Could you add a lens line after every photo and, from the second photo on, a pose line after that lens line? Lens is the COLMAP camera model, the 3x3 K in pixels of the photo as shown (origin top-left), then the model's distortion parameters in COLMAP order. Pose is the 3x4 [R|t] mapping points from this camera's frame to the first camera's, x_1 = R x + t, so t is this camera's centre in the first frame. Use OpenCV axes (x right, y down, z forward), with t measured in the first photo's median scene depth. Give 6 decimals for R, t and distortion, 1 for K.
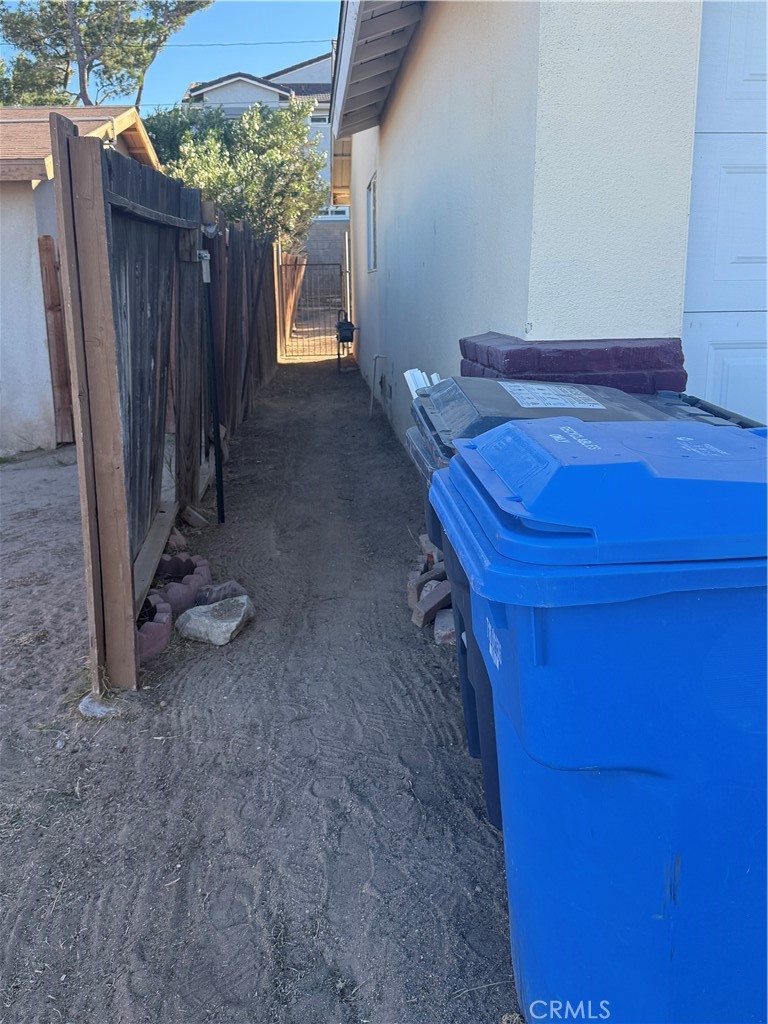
lens RADIAL K [[987.1, 0, 383.4], [0, 987.1, 509.2], [0, 0, 1]] dist [0.023430, 0.000000]
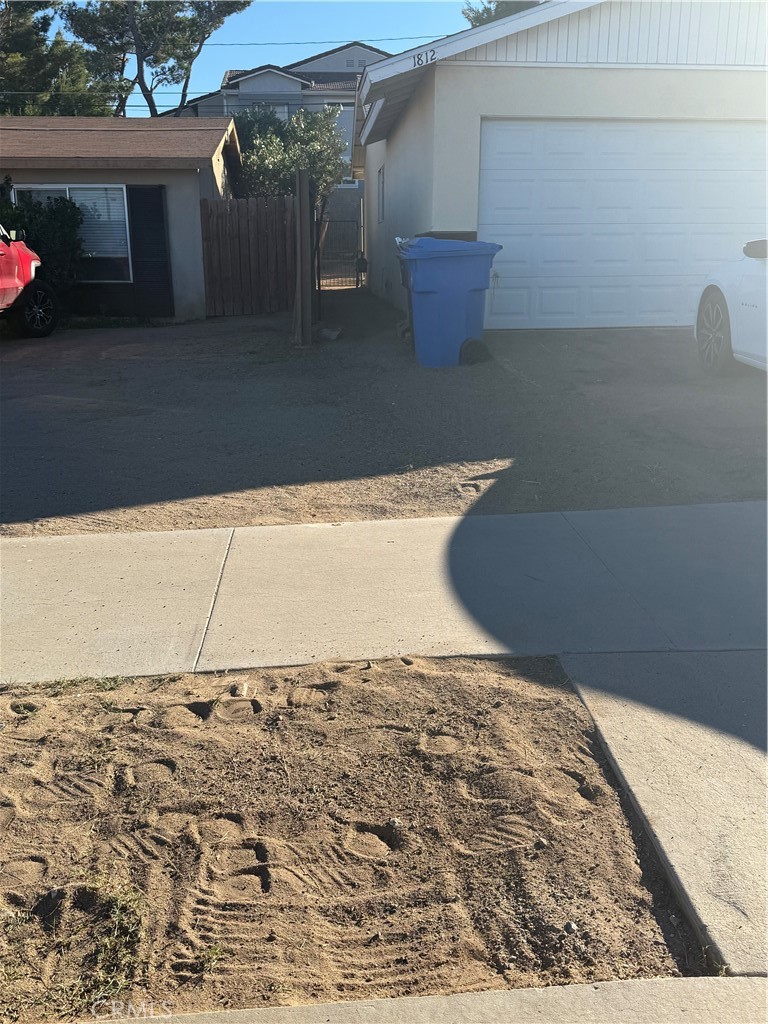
lens RADIAL K [[987.1, 0, 384.3], [0, 987.1, 514.4], [0, 0, 1]] dist [0.023430, 0.000000]
pose [[0.999951, 0.009553, 0.002416, -0.001888], [-0.009633, 0.999320, 0.035586, 0.067231], [-0.002075, -0.035607, 0.999364, -0.240032]]
